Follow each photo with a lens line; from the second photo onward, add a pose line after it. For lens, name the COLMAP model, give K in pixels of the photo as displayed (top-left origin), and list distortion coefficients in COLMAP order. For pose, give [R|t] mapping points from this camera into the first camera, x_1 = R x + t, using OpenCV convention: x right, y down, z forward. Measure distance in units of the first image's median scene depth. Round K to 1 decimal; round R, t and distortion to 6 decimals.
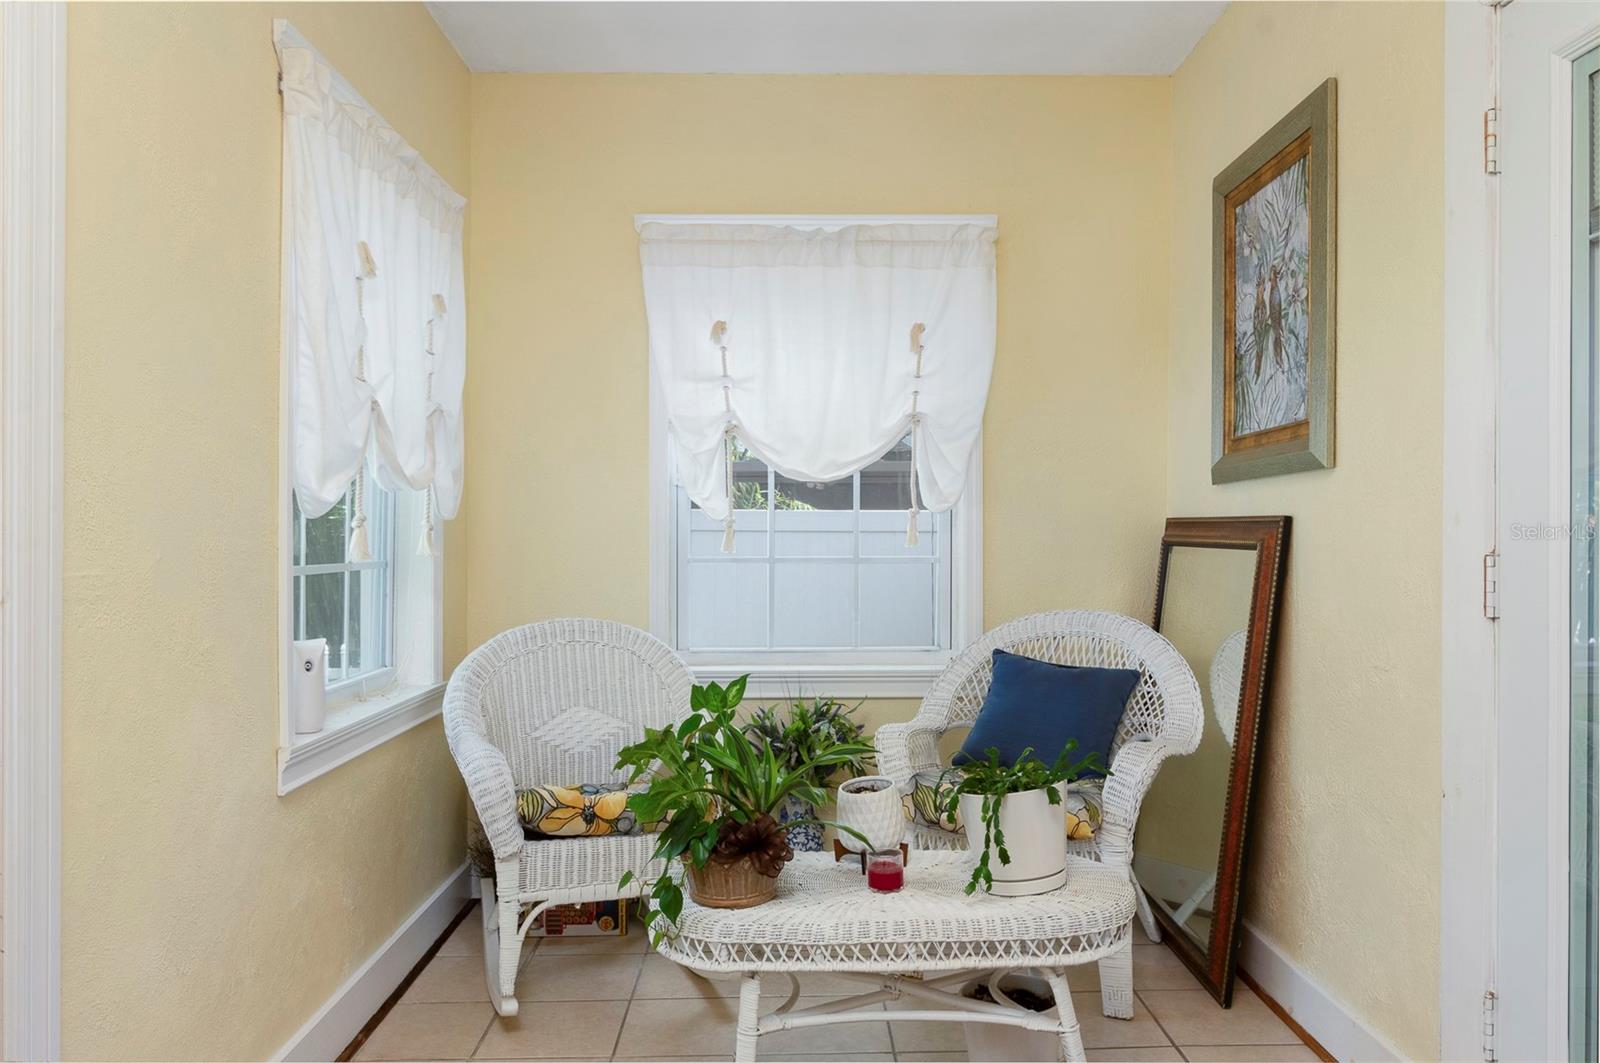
lens RADIAL K [[1197.9, 0, 797.9], [0, 1197.9, 531.3], [0, 0, 1]] dist [0.000537, 0.001480]
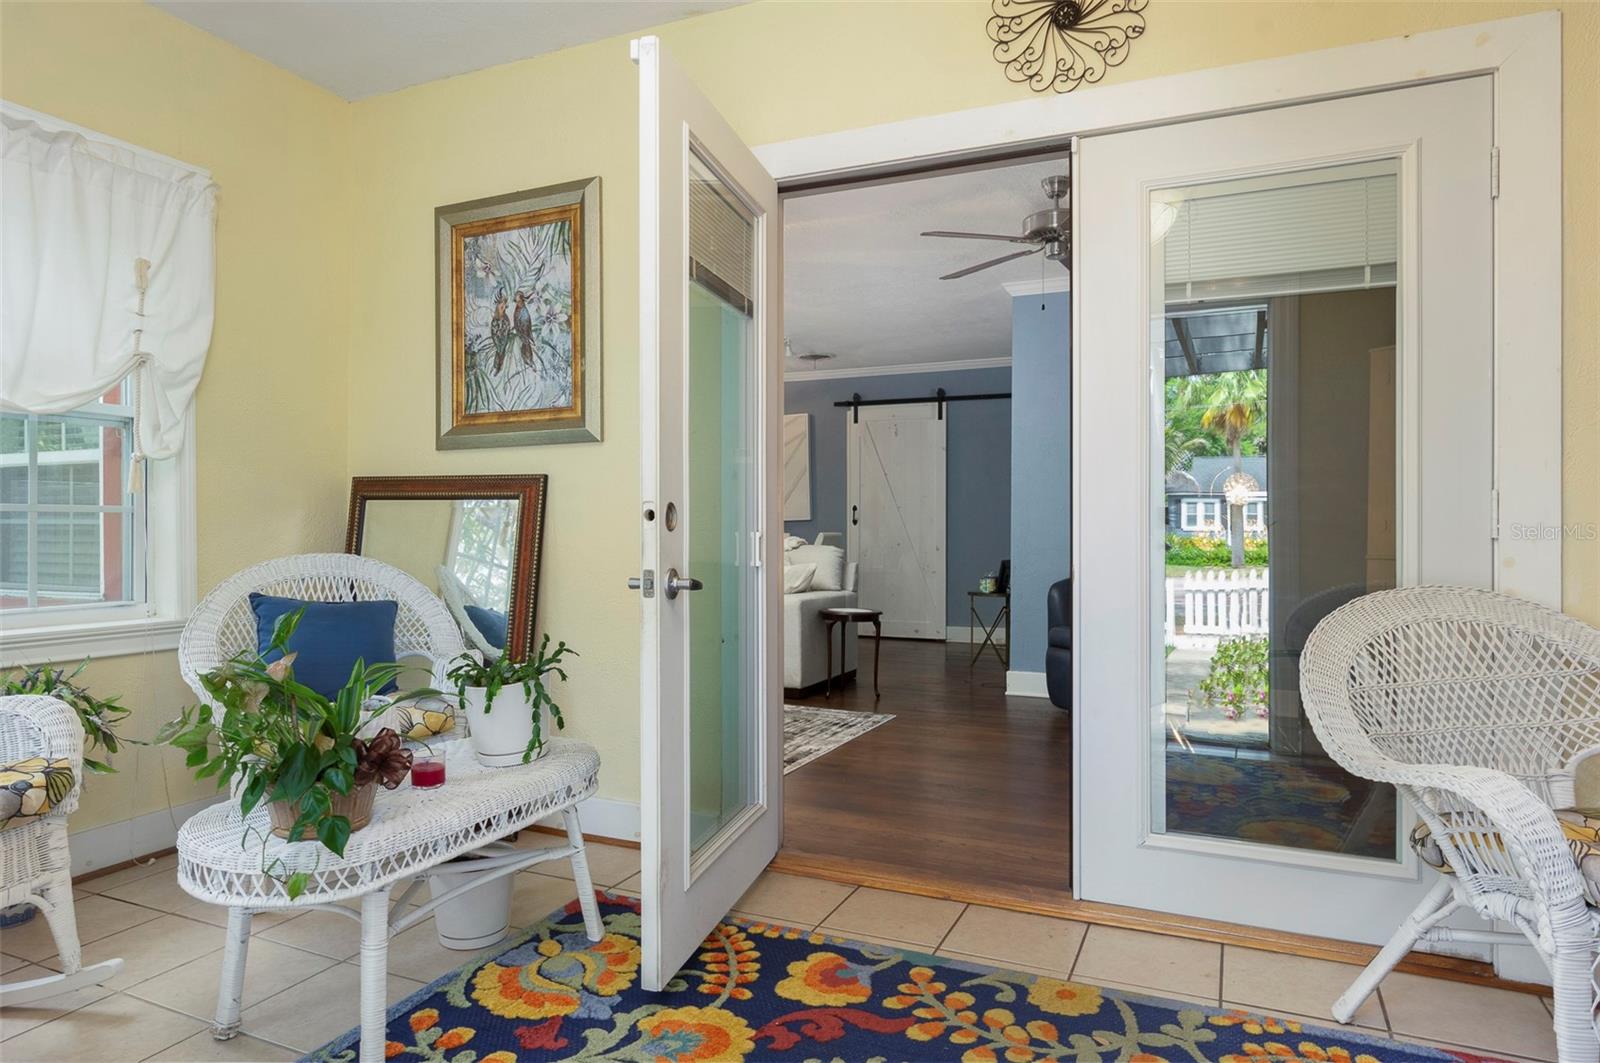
lens RADIAL K [[970.1, 0, 802.9], [0, 970.1, 527.4], [0, 0, 1]] dist [0.006400, -0.009761]
pose [[0.414124, 0.002427, 0.910217, -0.458605], [-0.005824, 0.999983, -0.000016, 0.043515], [-0.910202, -0.005294, 0.414131, 0.239067]]
